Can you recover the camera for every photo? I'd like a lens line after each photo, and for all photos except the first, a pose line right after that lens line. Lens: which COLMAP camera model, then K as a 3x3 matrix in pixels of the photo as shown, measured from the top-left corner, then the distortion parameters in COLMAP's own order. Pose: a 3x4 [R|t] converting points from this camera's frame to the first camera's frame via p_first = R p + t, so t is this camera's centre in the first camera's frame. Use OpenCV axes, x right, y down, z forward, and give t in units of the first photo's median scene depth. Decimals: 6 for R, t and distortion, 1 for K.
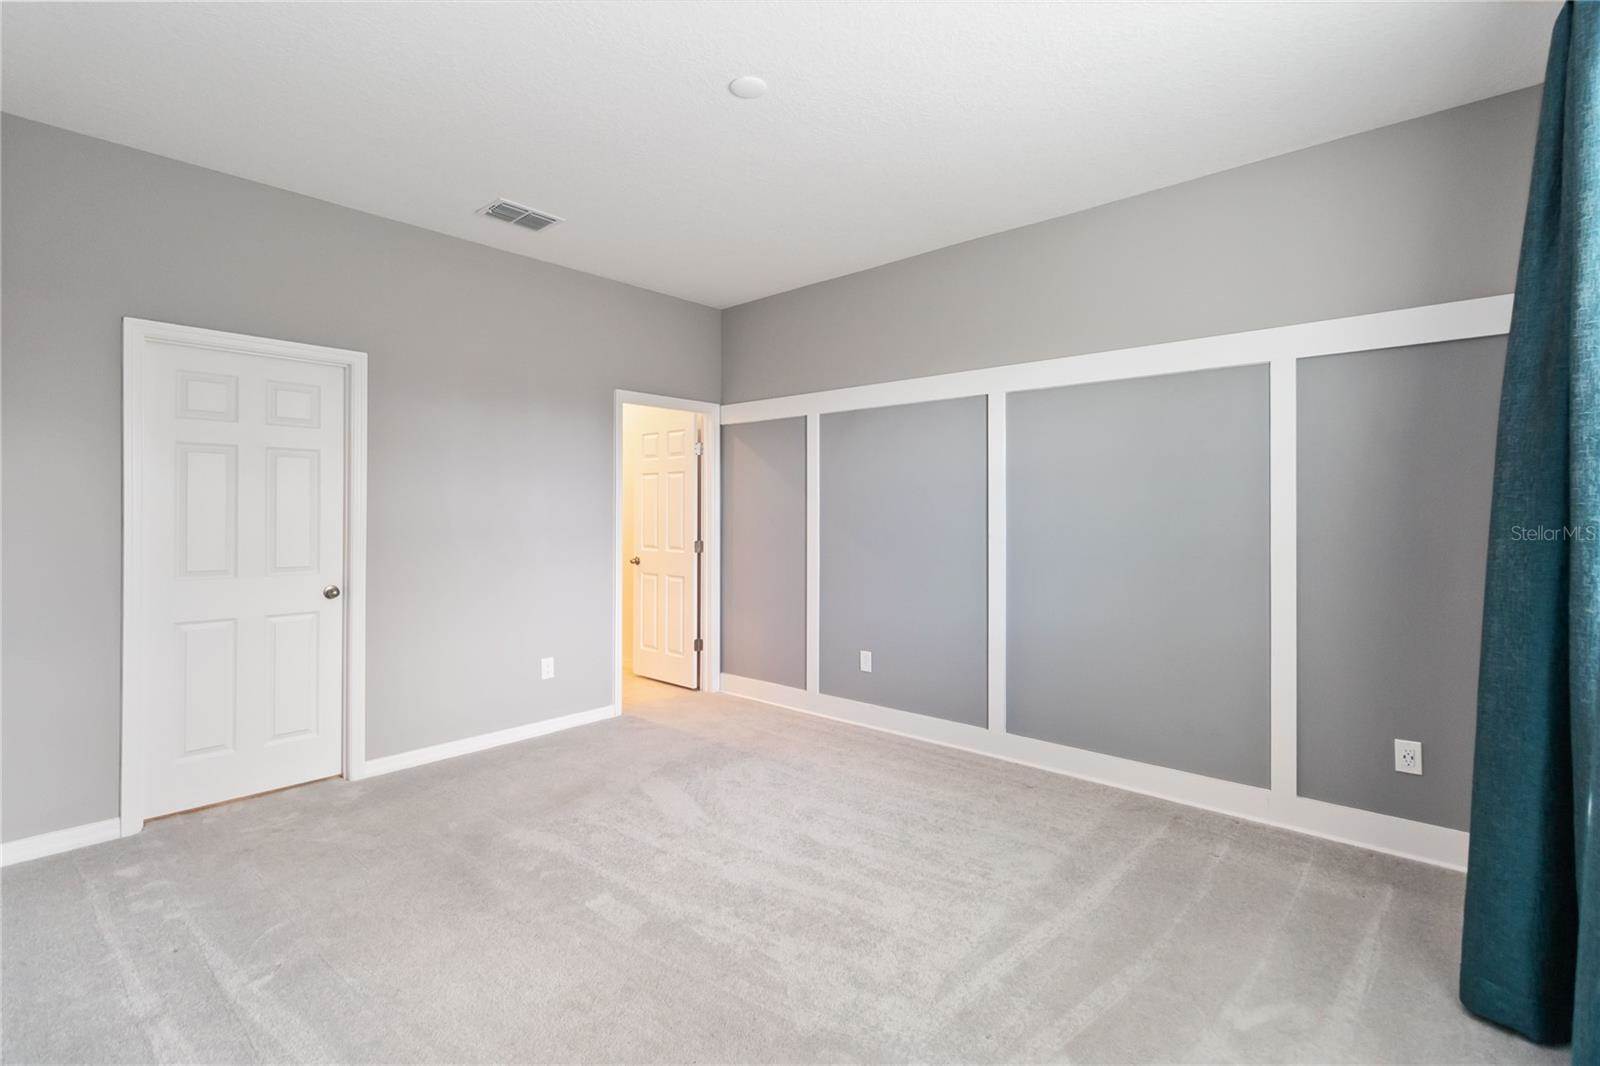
lens RADIAL K [[741.4, 0, 800.3], [0, 741.4, 495.8], [0, 0, 1]] dist [-0.001251, 0.000180]
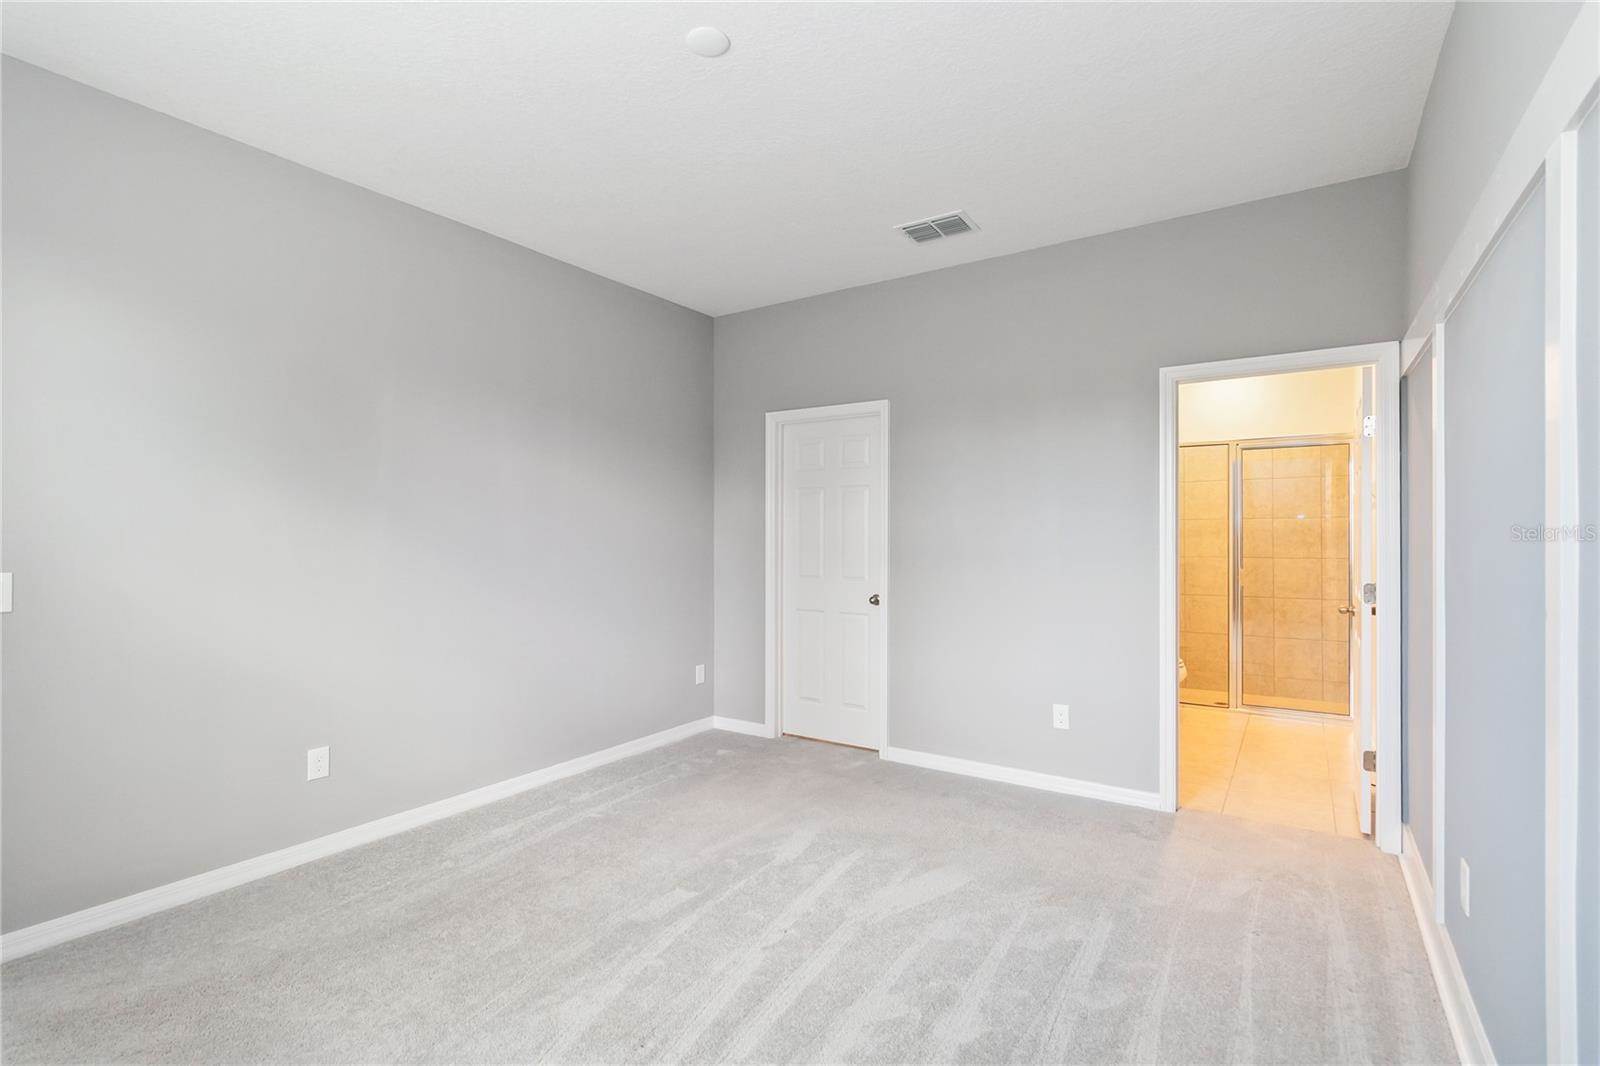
lens RADIAL K [[762.3, 0, 800.0], [0, 762.3, 533.0], [0, 0, 1]] dist [0.000720, 0.000301]
pose [[0.122919, -0.006424, -0.992396, 0.594966], [0.018927, 0.999812, -0.004128, 0.020893], [0.992236, -0.018276, 0.123018, 0.707868]]
